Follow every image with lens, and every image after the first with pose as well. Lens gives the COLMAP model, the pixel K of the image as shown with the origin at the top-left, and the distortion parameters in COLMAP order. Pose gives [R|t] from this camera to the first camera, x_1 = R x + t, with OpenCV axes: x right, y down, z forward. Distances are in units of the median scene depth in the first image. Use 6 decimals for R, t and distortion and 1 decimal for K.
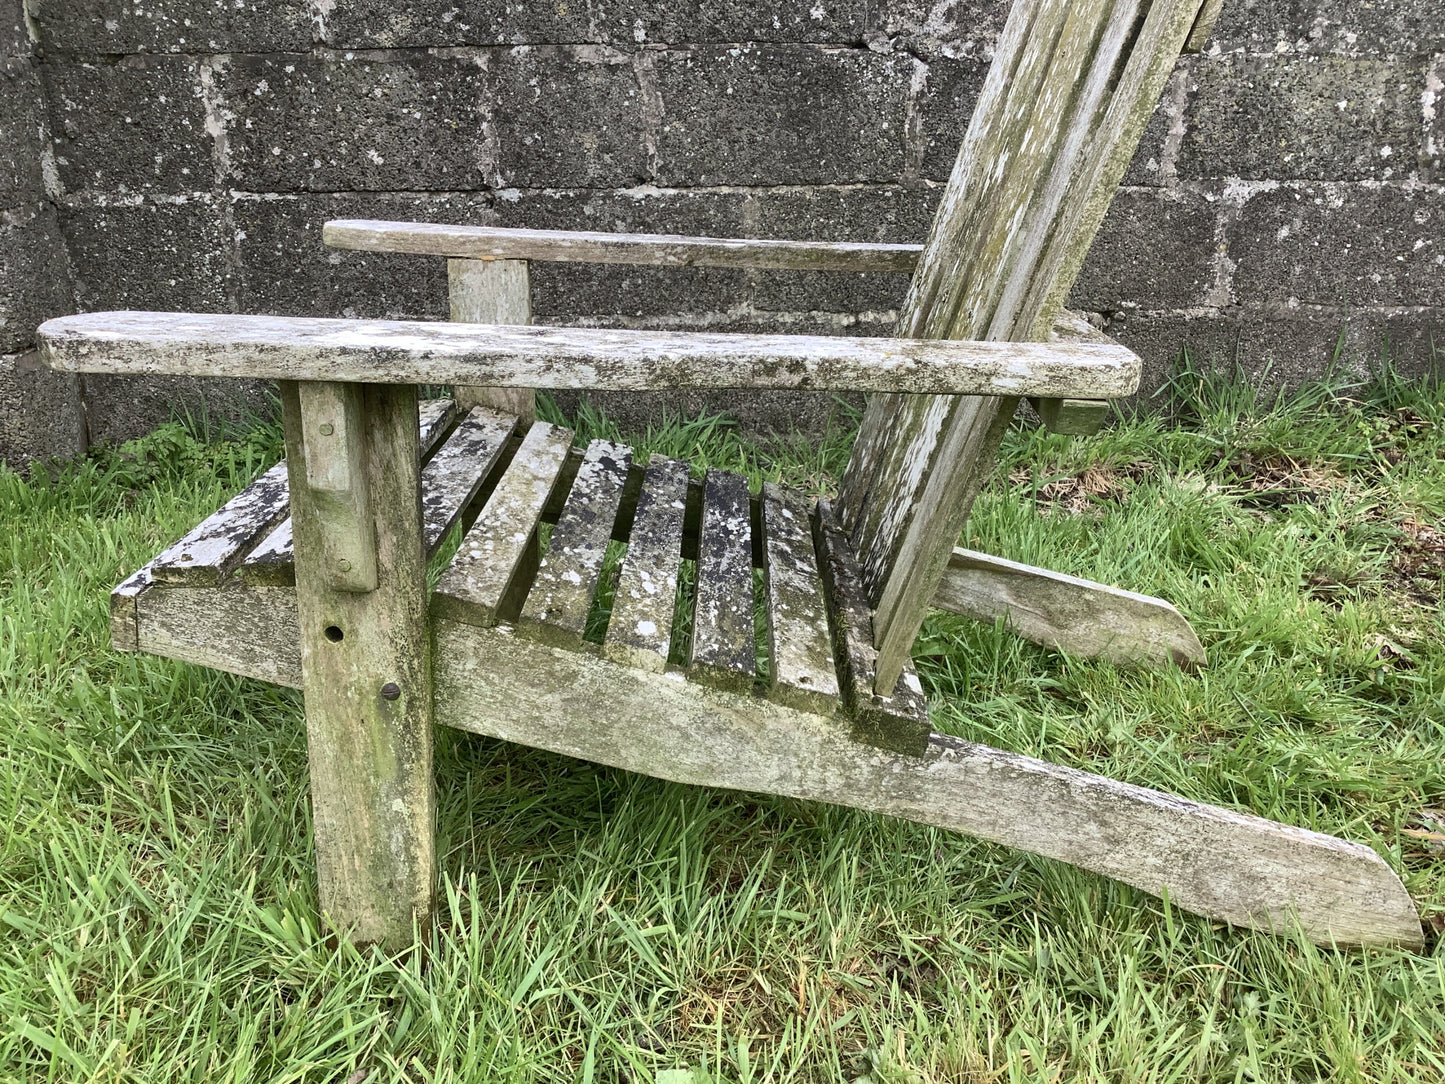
lens RADIAL K [[1352.3, 0, 726.4], [0, 1352.3, 547.0], [0, 0, 1]] dist [-0.001340, 0.000000]
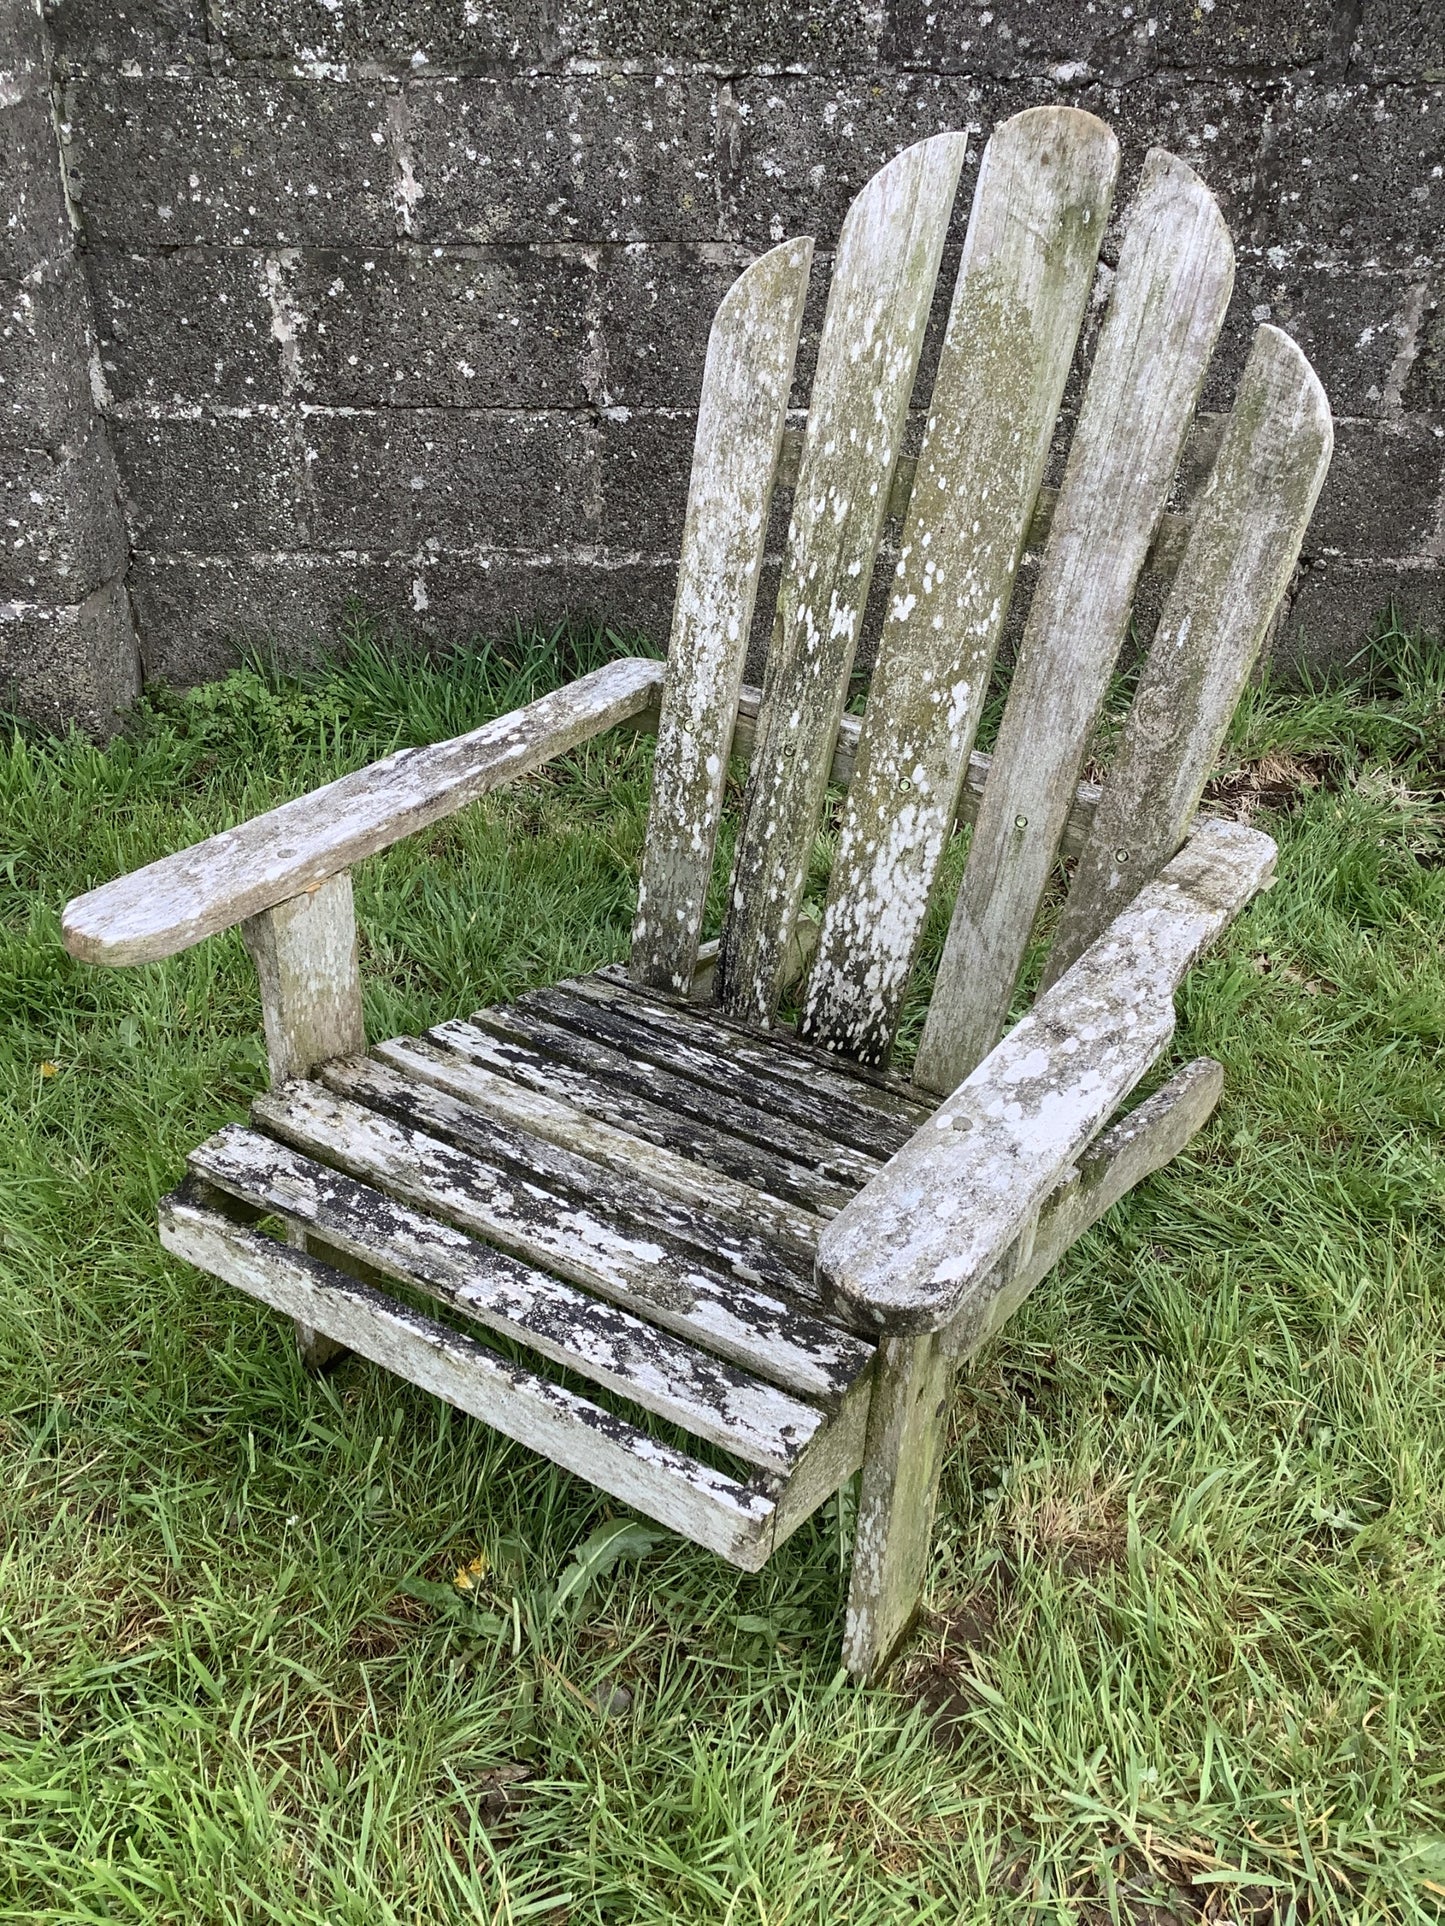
lens RADIAL K [[1802.4, 0, 724.4], [0, 1802.4, 977.8], [0, 0, 1]] dist [-0.001340, 0.000000]
pose [[0.998745, 0.035344, -0.035490, -0.039695], [-0.026490, 0.974088, 0.224612, -0.173051], [0.042509, -0.223390, 0.973802, -0.205092]]
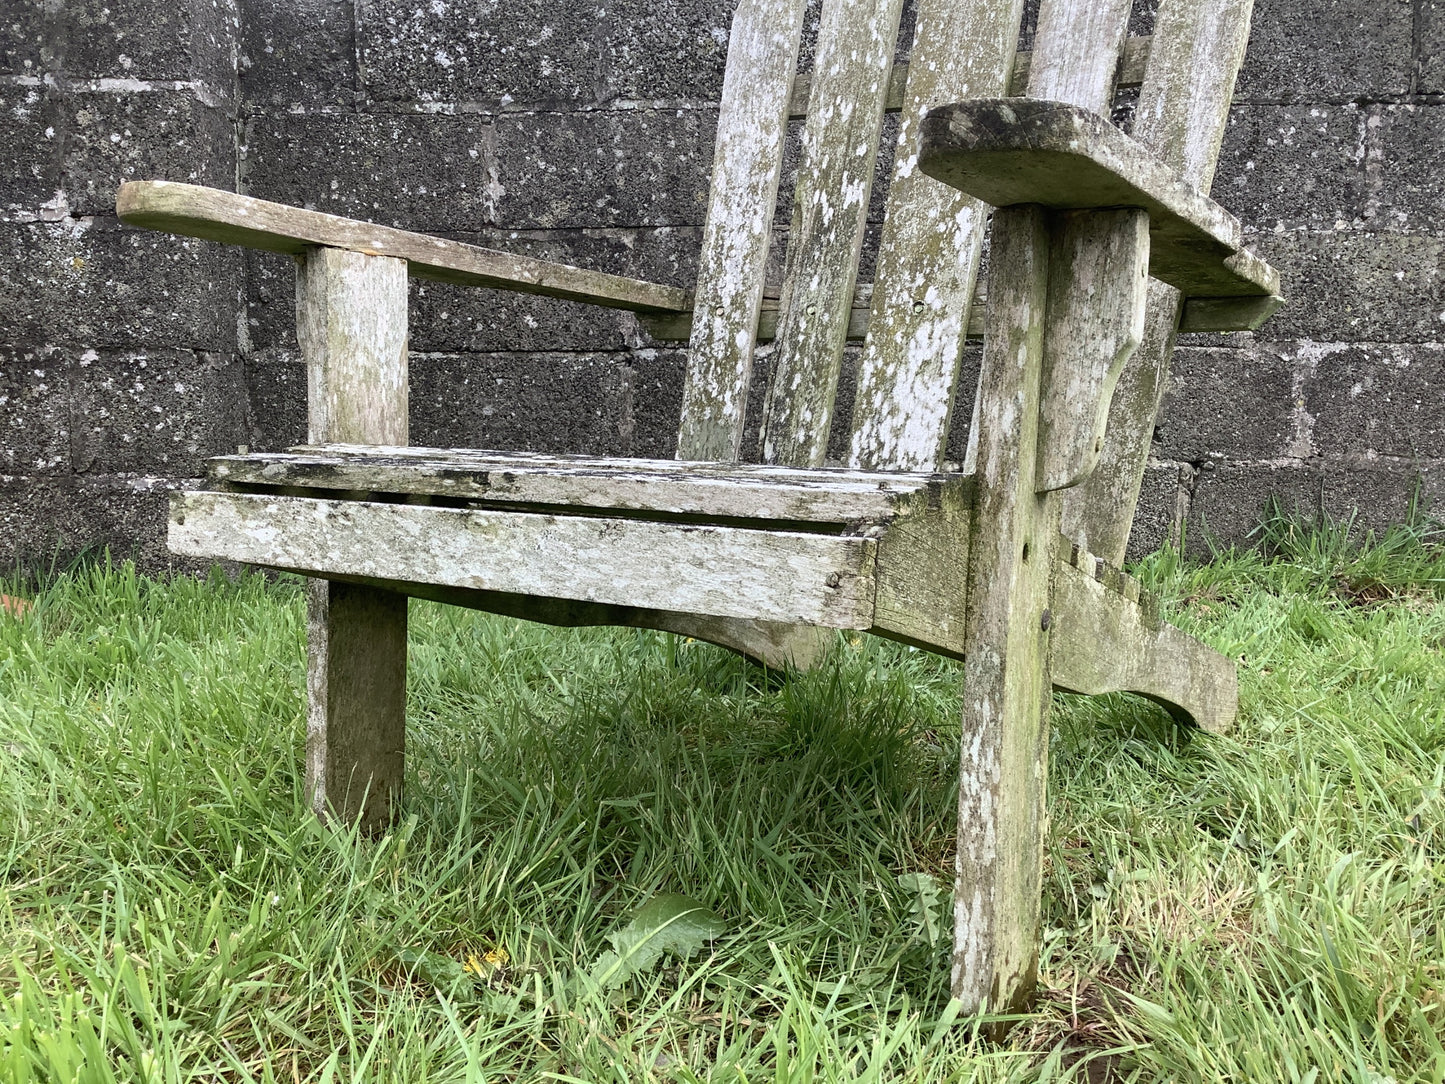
lens RADIAL K [[1352.3, 0, 726.1], [0, 1352.3, 554.5], [0, 0, 1]] dist [-0.001340, 0.000000]
pose [[0.999510, -0.000102, -0.031286, -0.062450], [-0.007199, 0.972411, -0.233161, 0.160443], [0.030447, 0.233272, 0.971935, -0.040339]]
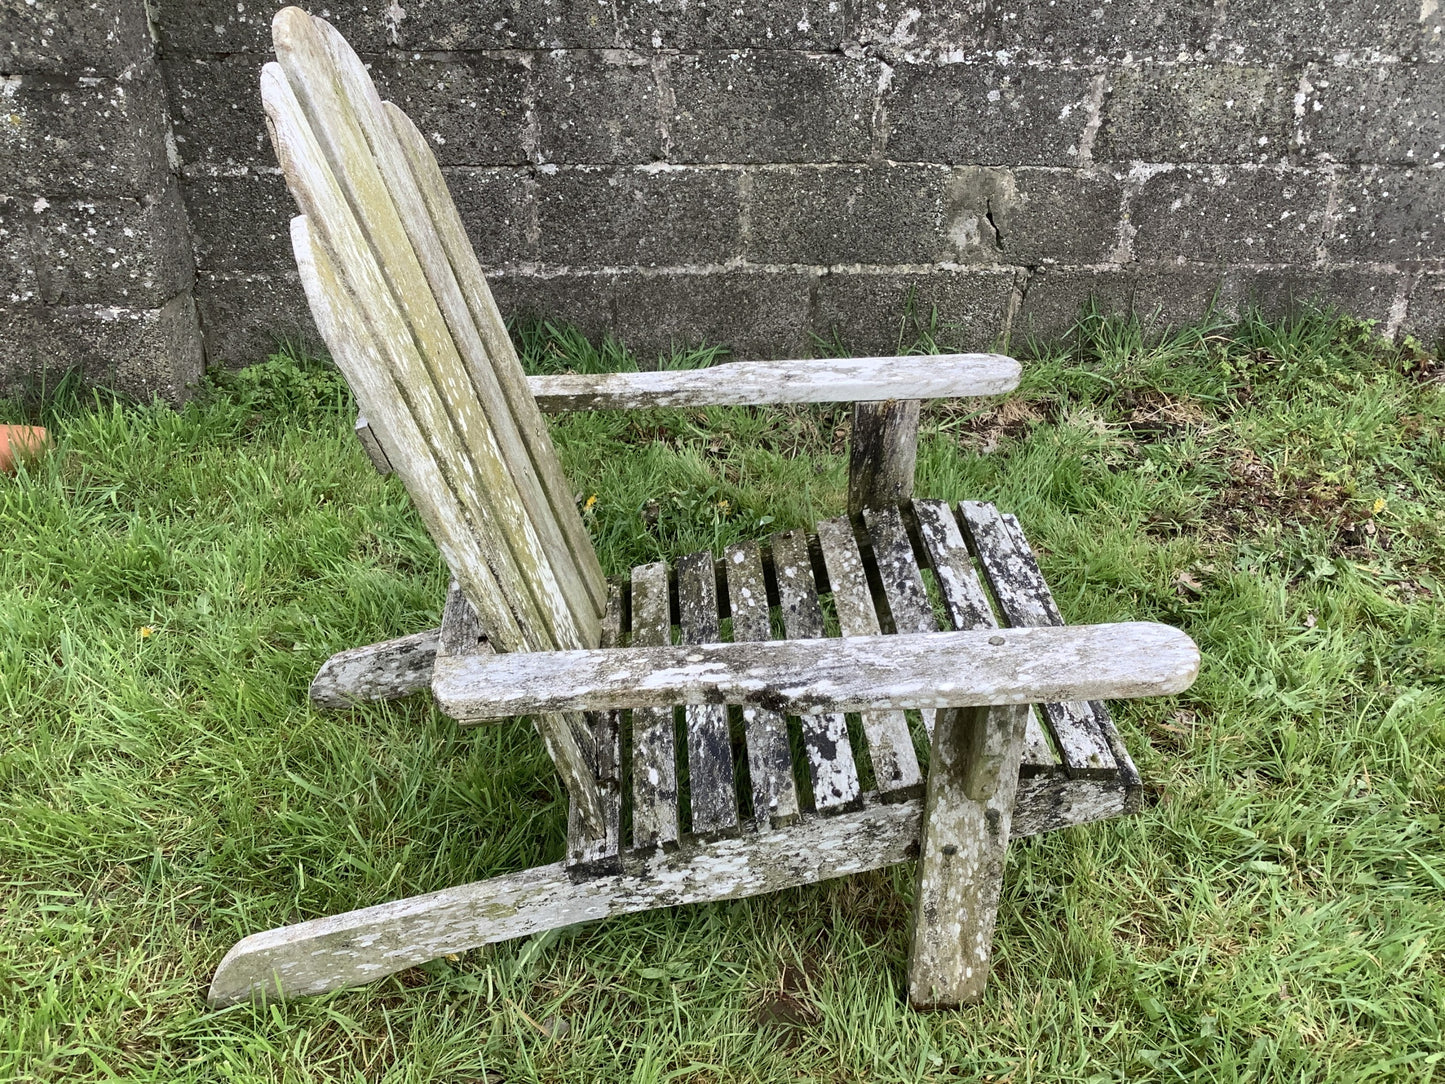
lens RADIAL K [[1352.3, 0, 723.3], [0, 1352.3, 561.8], [0, 0, 1]] dist [-0.001340, 0.000000]
pose [[0.999732, 0.009114, 0.021285, -0.025336], [-0.012996, 0.981686, 0.190062, -0.149320], [-0.019162, -0.190288, 0.981541, -0.276927]]
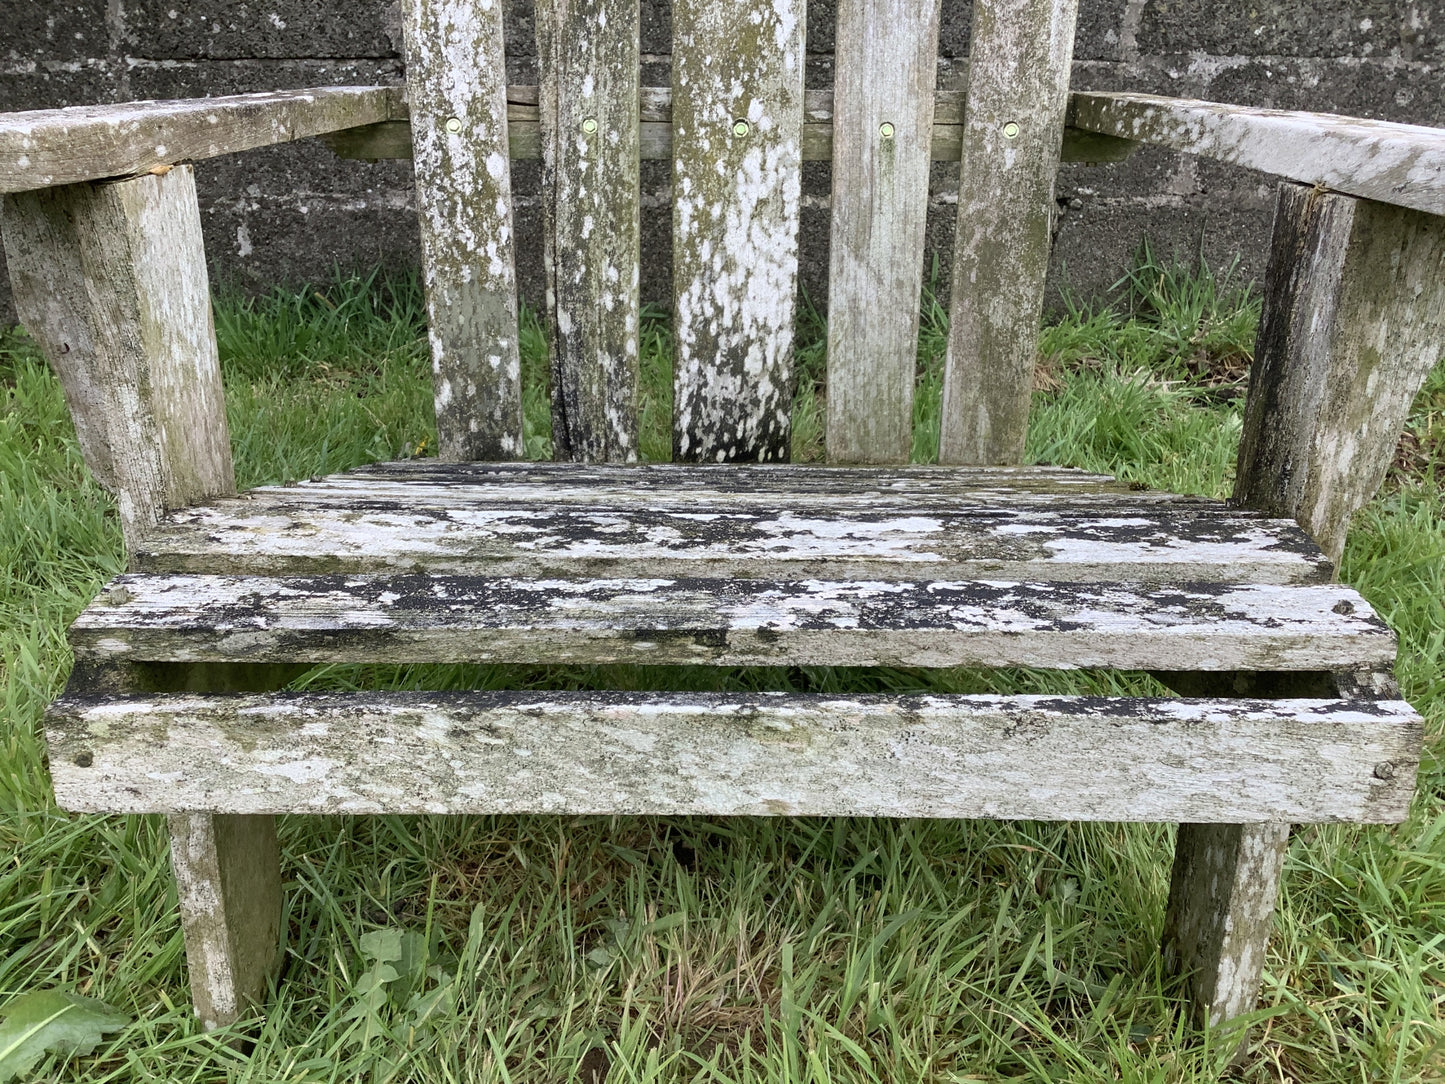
lens RADIAL K [[1352.3, 0, 728.4], [0, 1352.3, 550.5], [0, 0, 1]] dist [-0.001340, 0.000000]
pose [[0.999598, 0.015617, -0.023654, 0.082279], [-0.014668, 0.999102, 0.039748, 0.037359], [0.024254, -0.039385, 0.998930, 0.054273]]
